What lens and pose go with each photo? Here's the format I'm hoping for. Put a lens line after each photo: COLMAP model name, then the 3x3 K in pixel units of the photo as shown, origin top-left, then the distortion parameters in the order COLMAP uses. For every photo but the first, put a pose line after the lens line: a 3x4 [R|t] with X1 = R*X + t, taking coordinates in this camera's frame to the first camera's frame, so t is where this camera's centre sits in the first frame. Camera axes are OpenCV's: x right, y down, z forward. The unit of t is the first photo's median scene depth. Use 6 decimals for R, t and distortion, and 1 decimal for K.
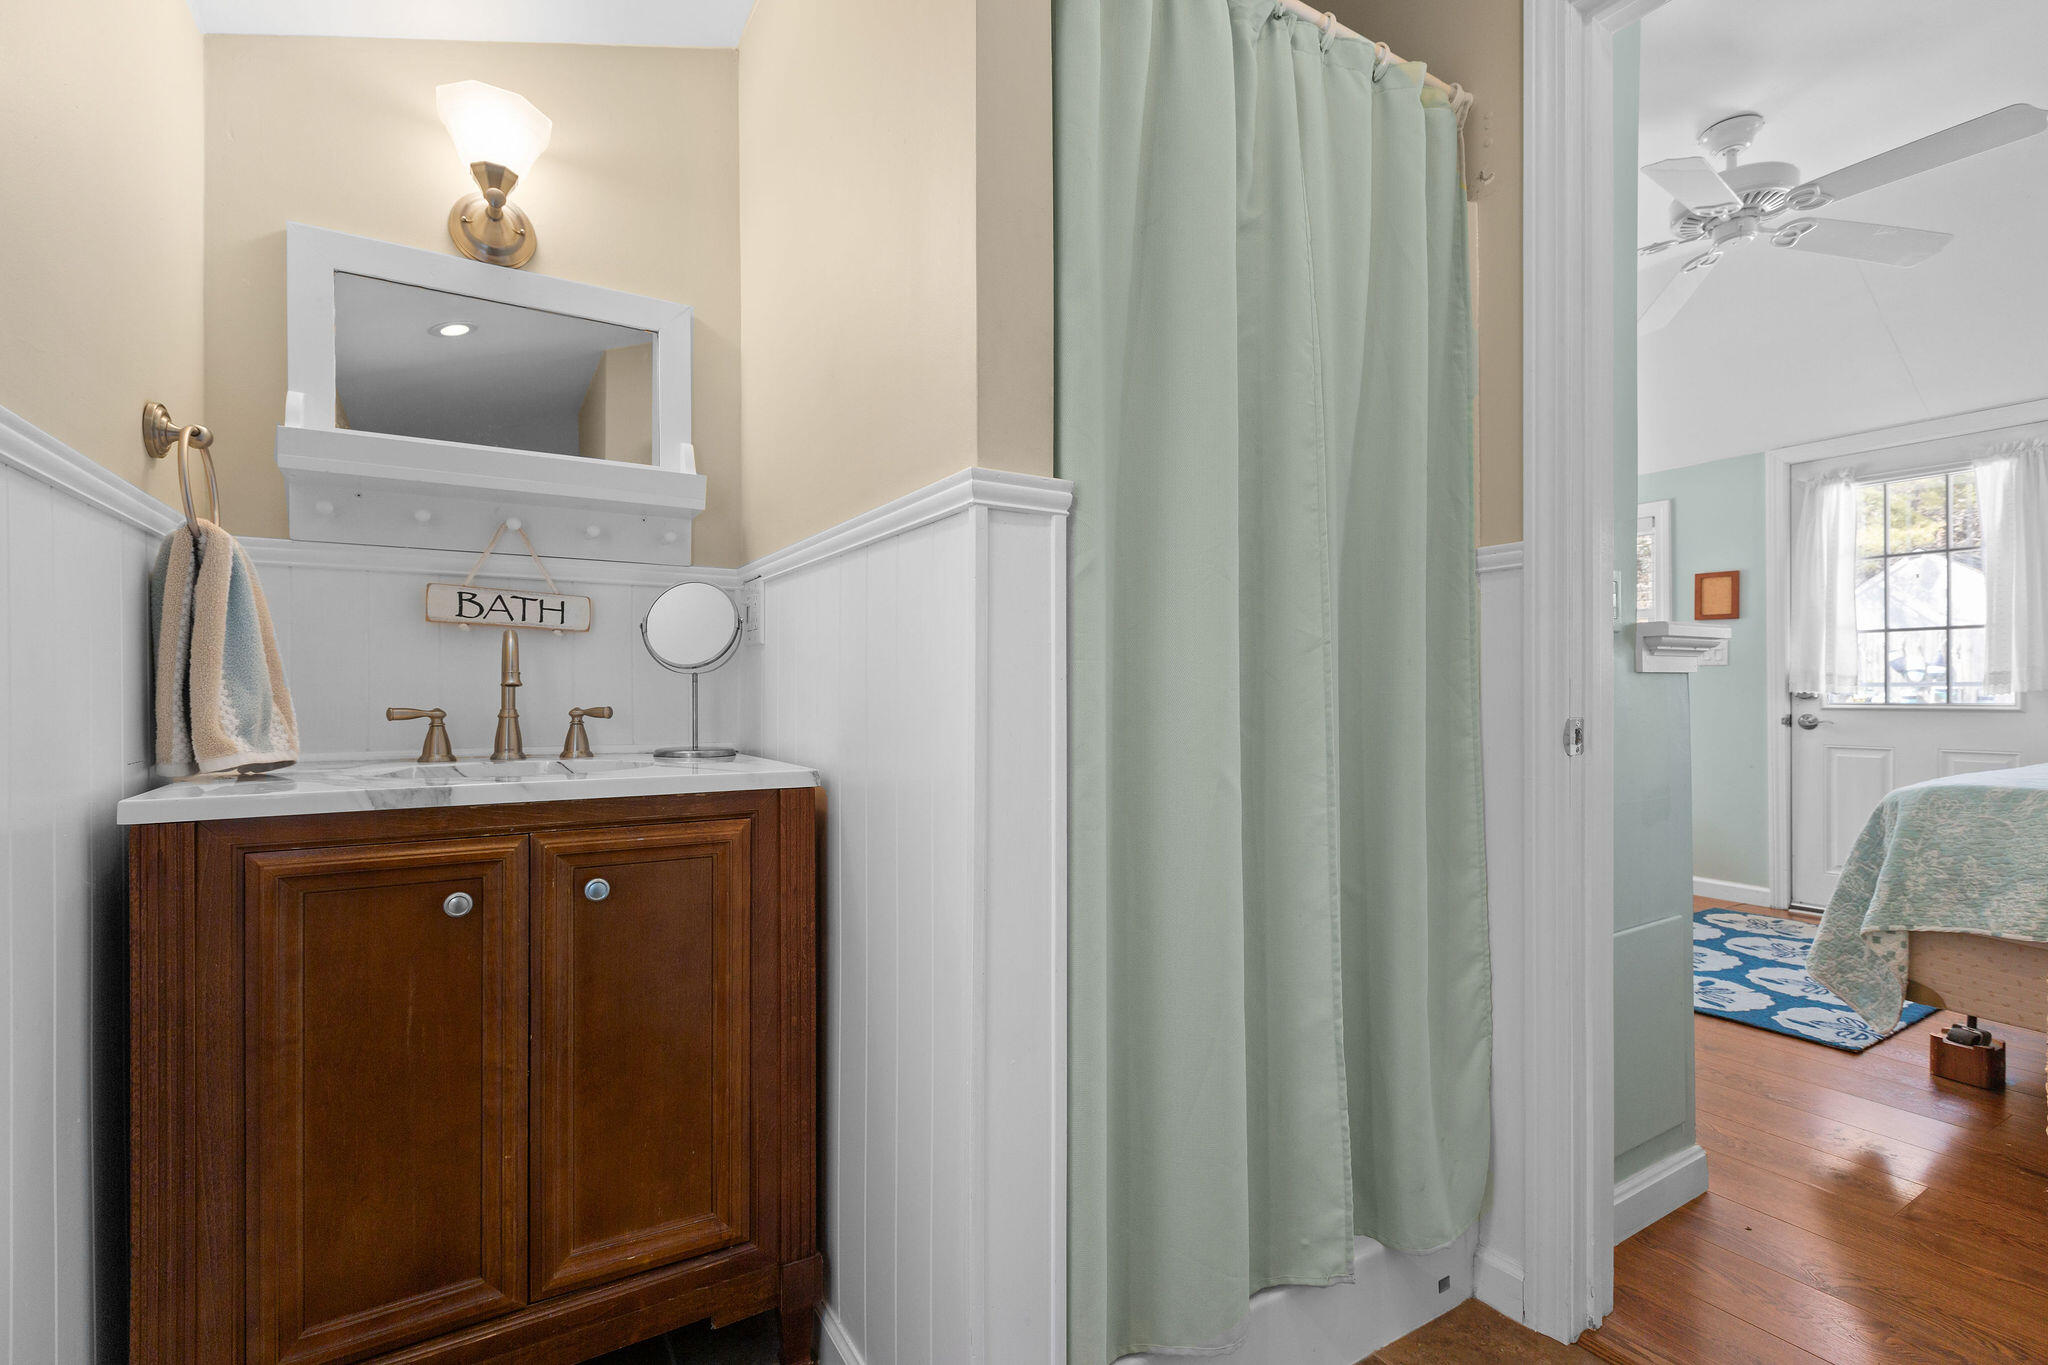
lens RADIAL K [[918.3, 0, 1020.4], [0, 918.3, 683.9], [0, 0, 1]] dist [0.002959, 0.000168]
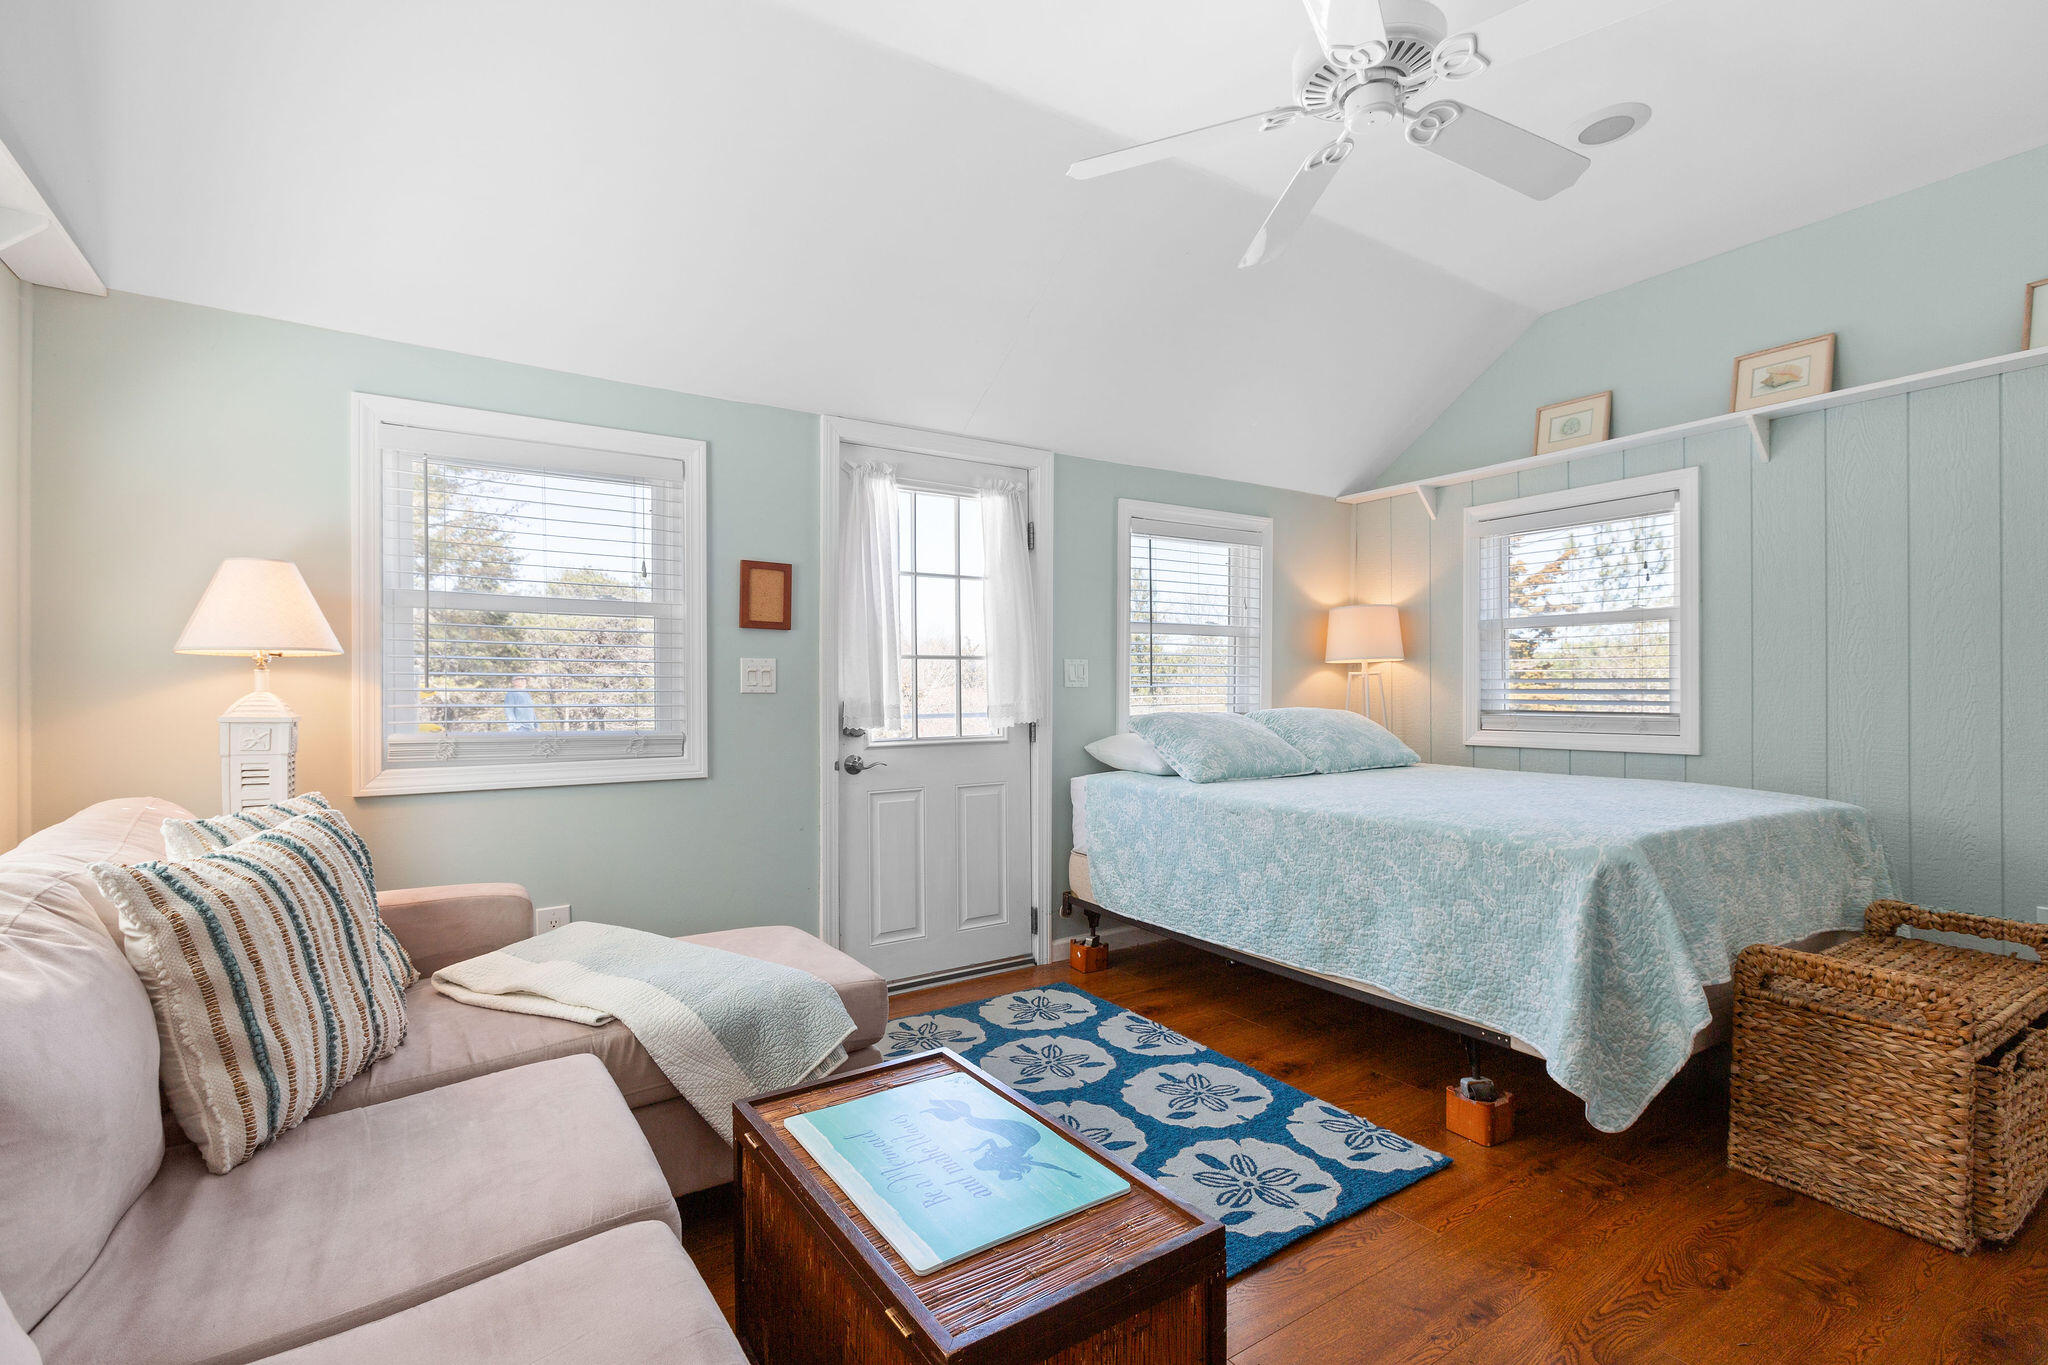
lens RADIAL K [[918.3, 0, 1022.0], [0, 918.3, 691.5], [0, 0, 1]] dist [0.002959, 0.000168]
pose [[-0.043062, -0.000319, 0.999072, 0.042595], [-0.001654, 0.999999, 0.000248, -0.023676], [-0.999071, -0.001642, -0.043062, 0.895339]]
